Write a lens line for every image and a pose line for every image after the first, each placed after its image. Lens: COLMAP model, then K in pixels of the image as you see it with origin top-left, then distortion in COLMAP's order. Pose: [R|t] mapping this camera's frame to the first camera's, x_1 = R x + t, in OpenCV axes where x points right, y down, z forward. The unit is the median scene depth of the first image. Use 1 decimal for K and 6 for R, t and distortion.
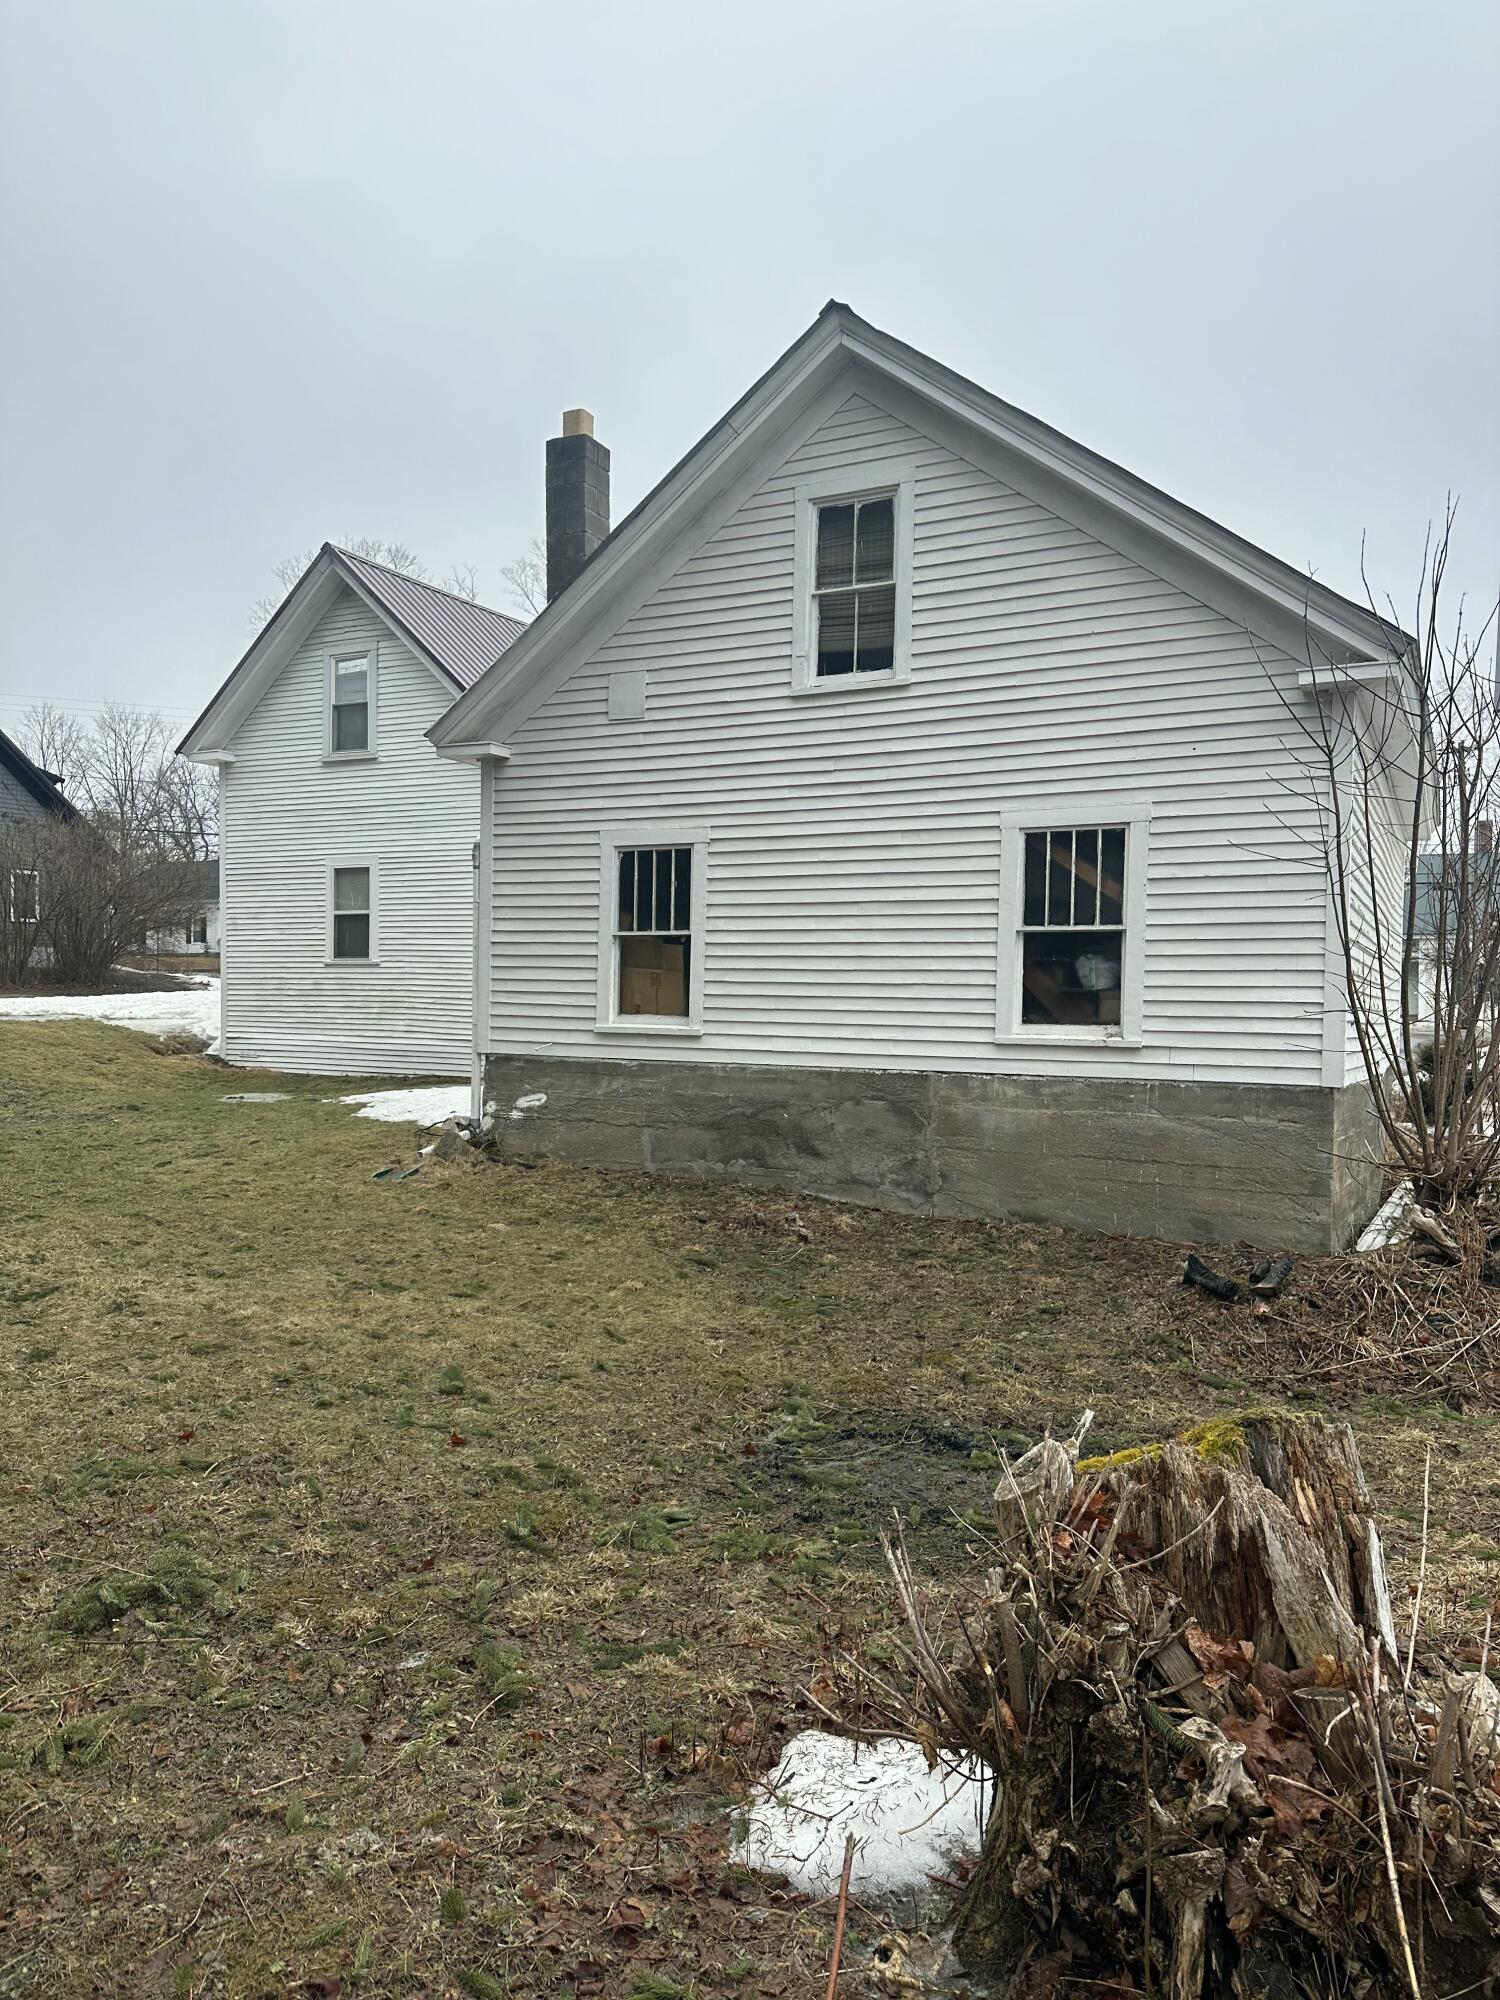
lens RADIAL K [[1401.6, 0, 750.0], [0, 1401.6, 1000.0], [0, 0, 1]] dist [0.026296, -0.003563]
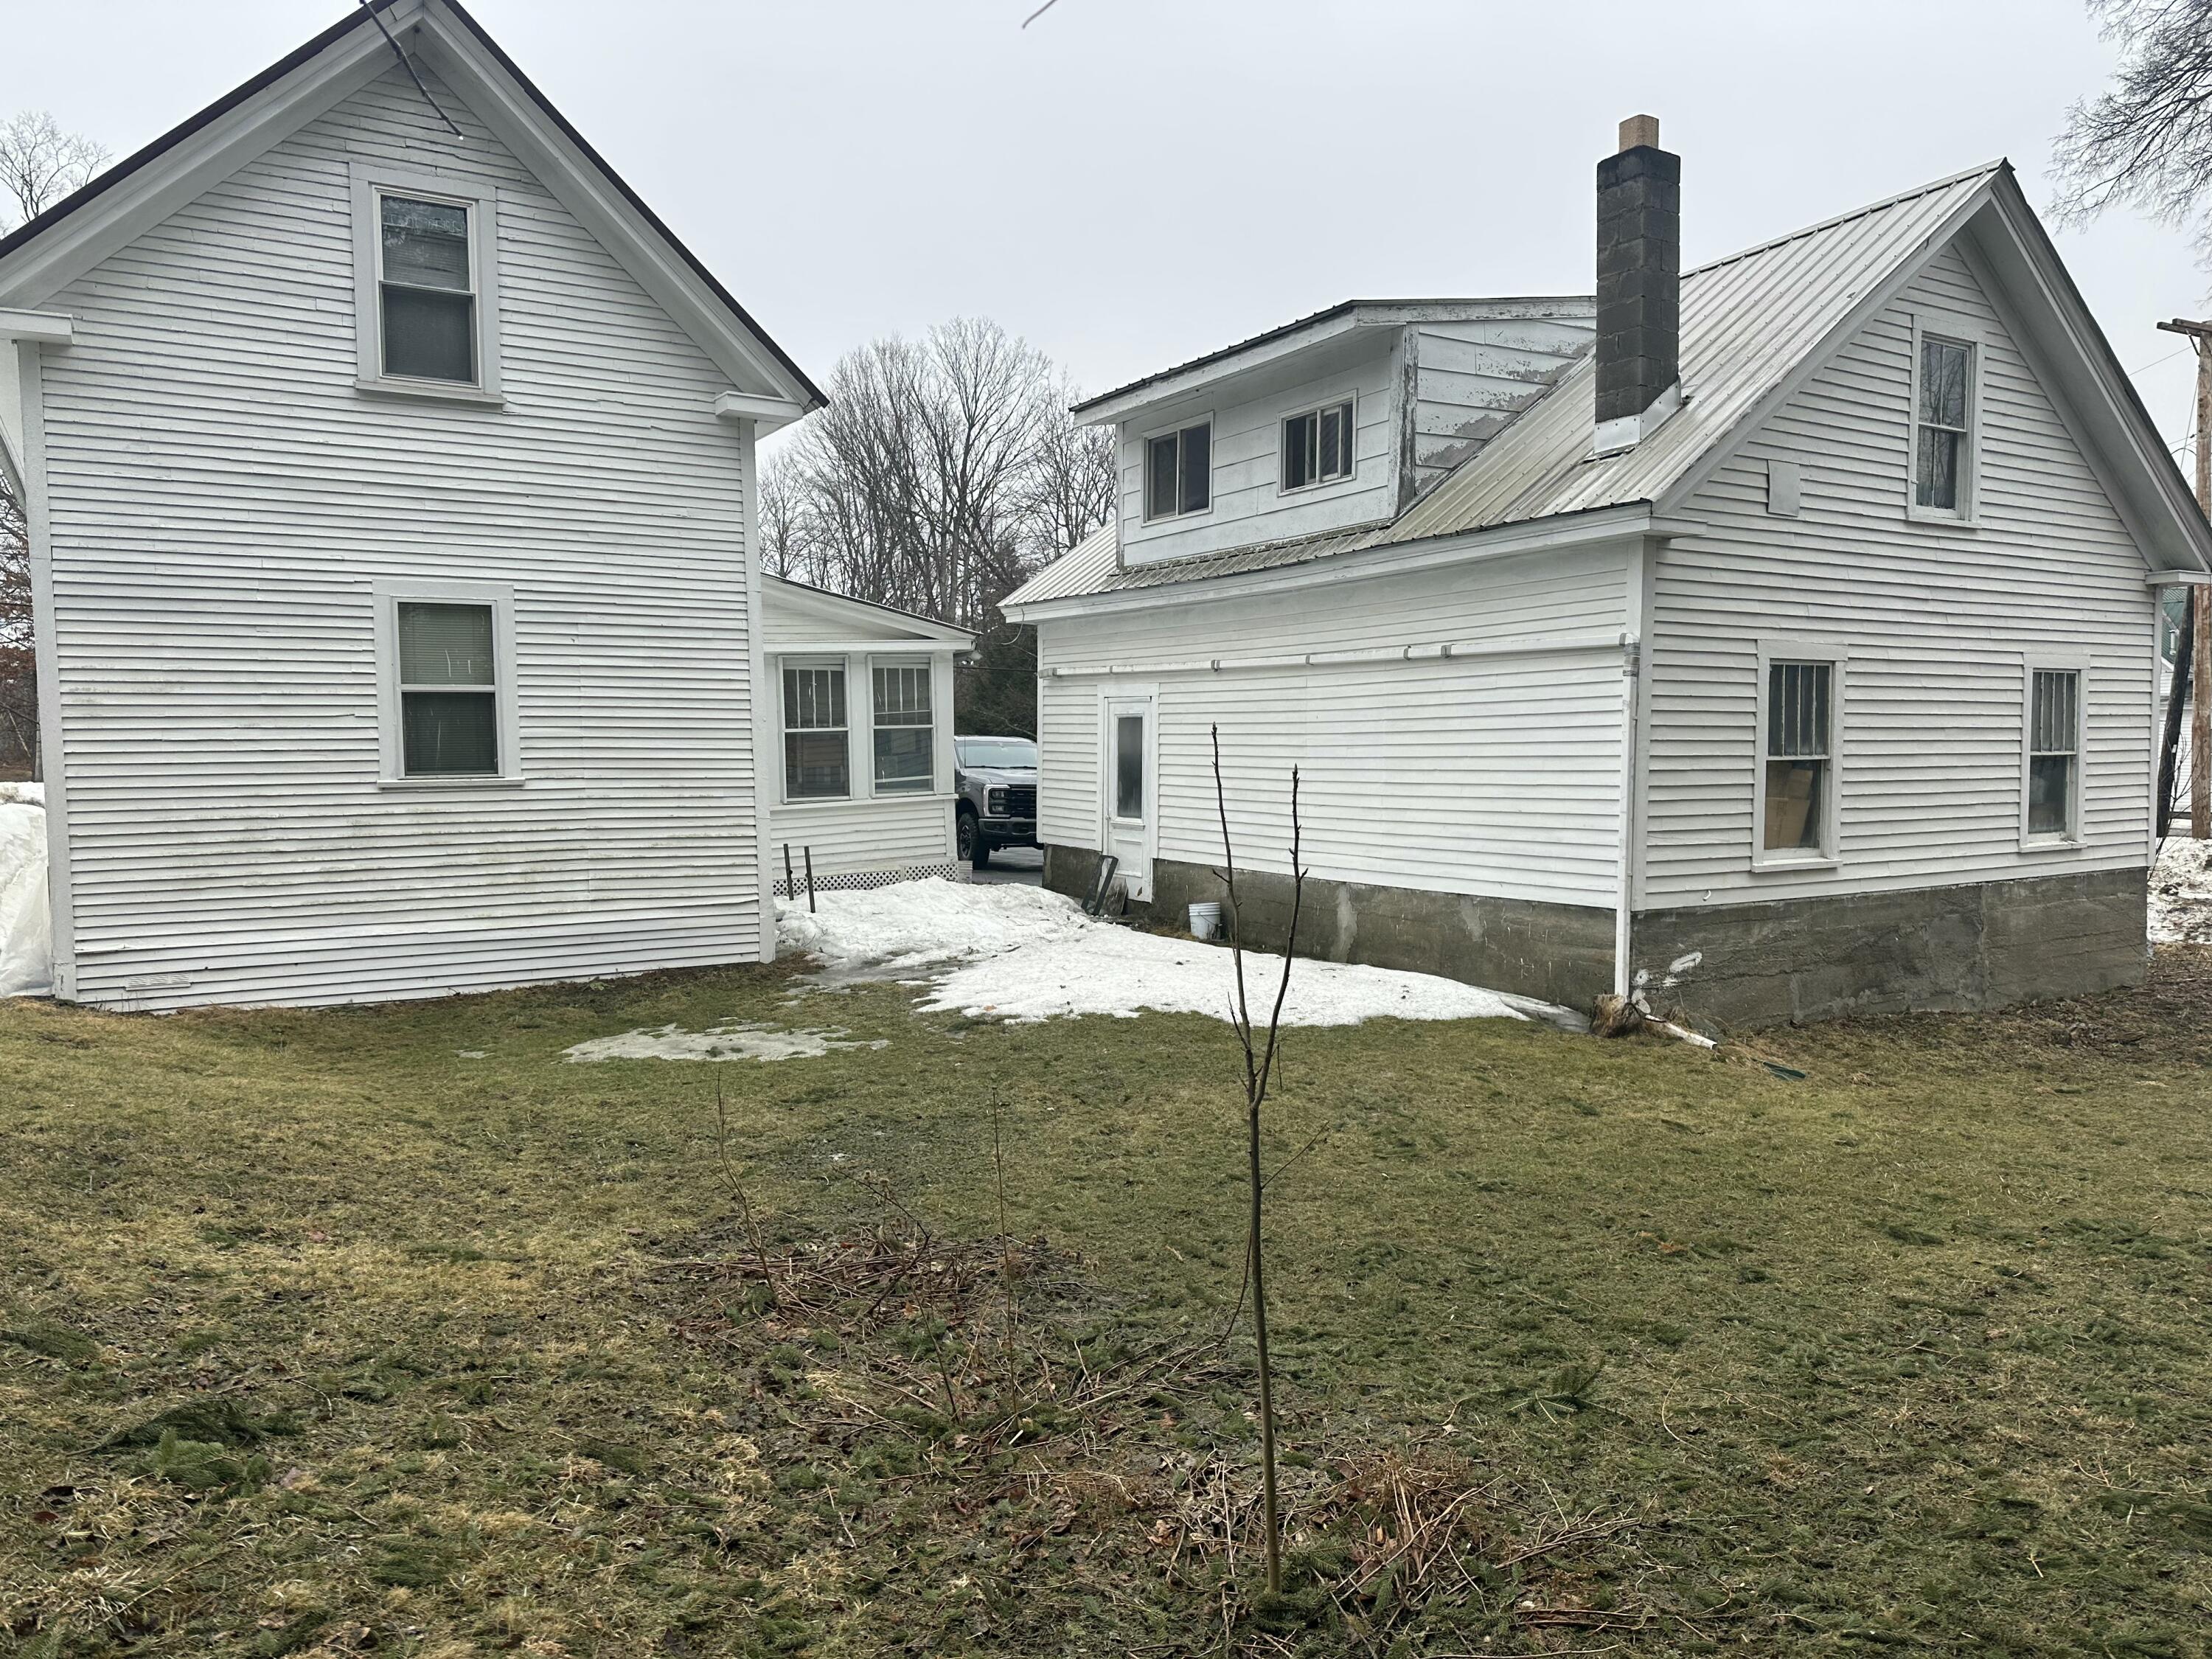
lens RADIAL K [[1550.2, 0, 1106.0], [0, 1550.2, 829.5], [0, 0, 1]] dist [0.026296, -0.003563]
pose [[0.534938, -0.062736, 0.842559, -1.154961], [0.019435, 0.997889, 0.061963, -0.072422], [-0.844668, -0.016771, 0.535028, 0.838366]]
